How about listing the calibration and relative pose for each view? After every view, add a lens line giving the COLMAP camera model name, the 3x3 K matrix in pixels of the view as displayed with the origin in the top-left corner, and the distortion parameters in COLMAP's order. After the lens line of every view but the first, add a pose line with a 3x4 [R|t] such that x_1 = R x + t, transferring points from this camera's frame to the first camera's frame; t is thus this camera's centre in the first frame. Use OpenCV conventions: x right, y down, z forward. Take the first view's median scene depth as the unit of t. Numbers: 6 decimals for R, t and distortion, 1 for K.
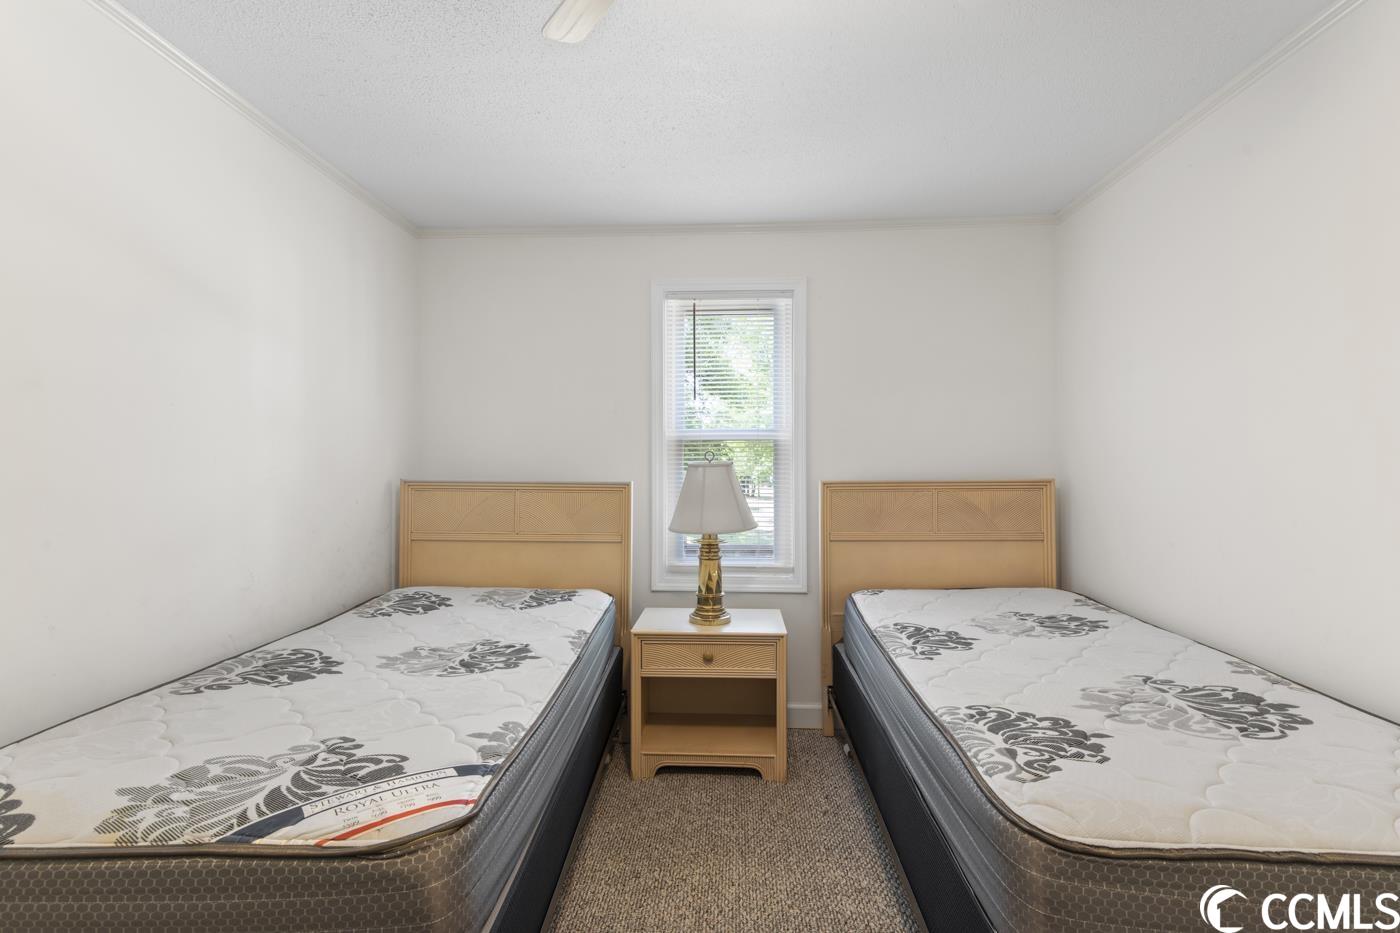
lens RADIAL K [[636.9, 0, 701.1], [0, 636.9, 485.1], [0, 0, 1]] dist [0.007245, -0.000554]
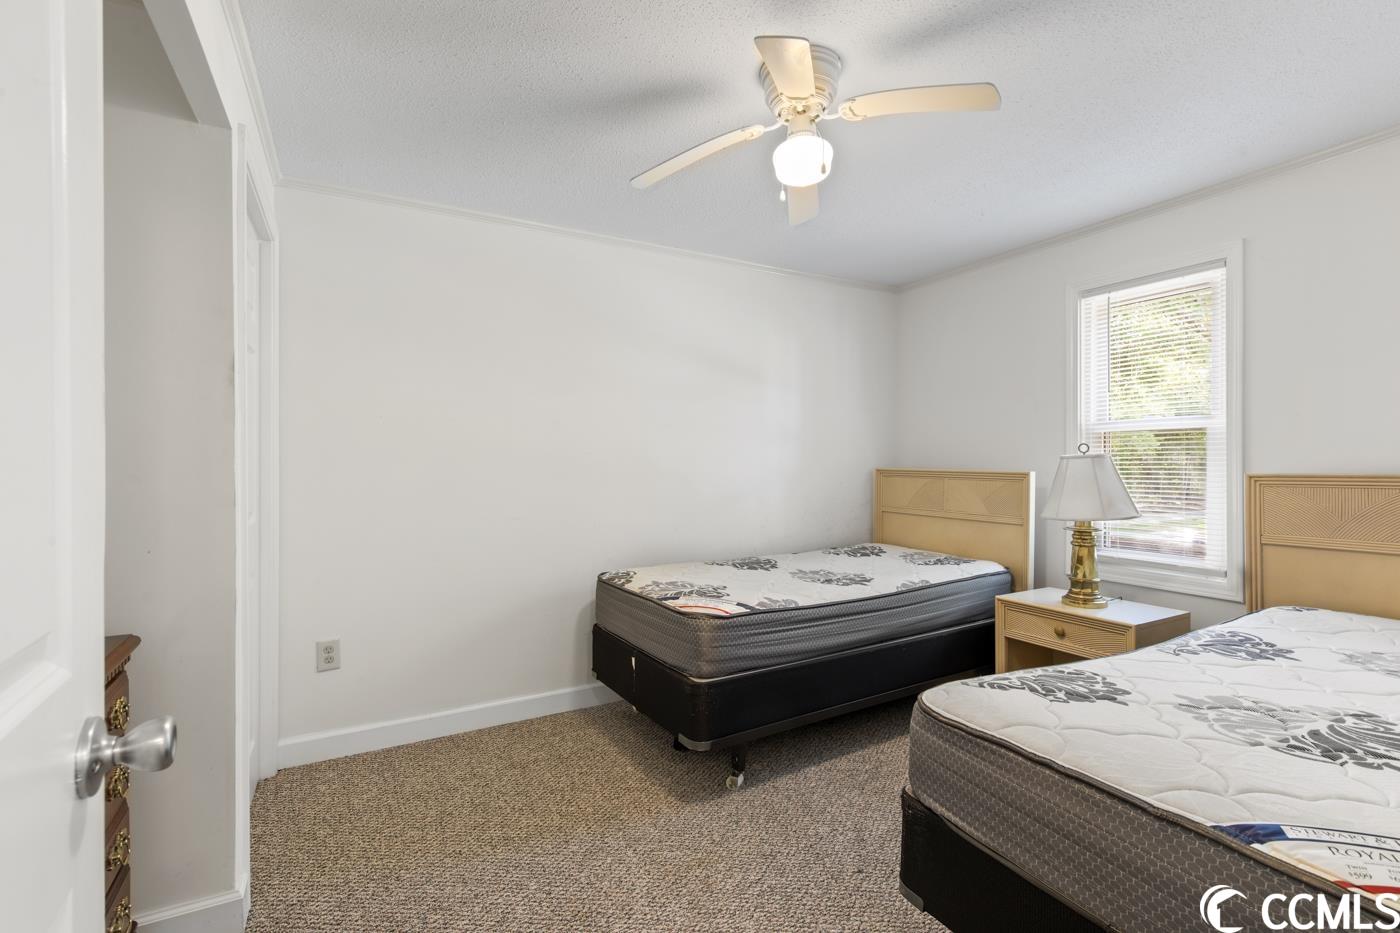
lens RADIAL K [[632.5, 0, 703.8], [0, 632.5, 475.6], [0, 0, 1]] dist [0.007818, -0.000435]
pose [[0.526498, 0.014870, -0.850046, 1.028393], [-0.019084, 0.999802, 0.005669, 0.011928], [0.849962, 0.013238, 0.526678, -0.155357]]
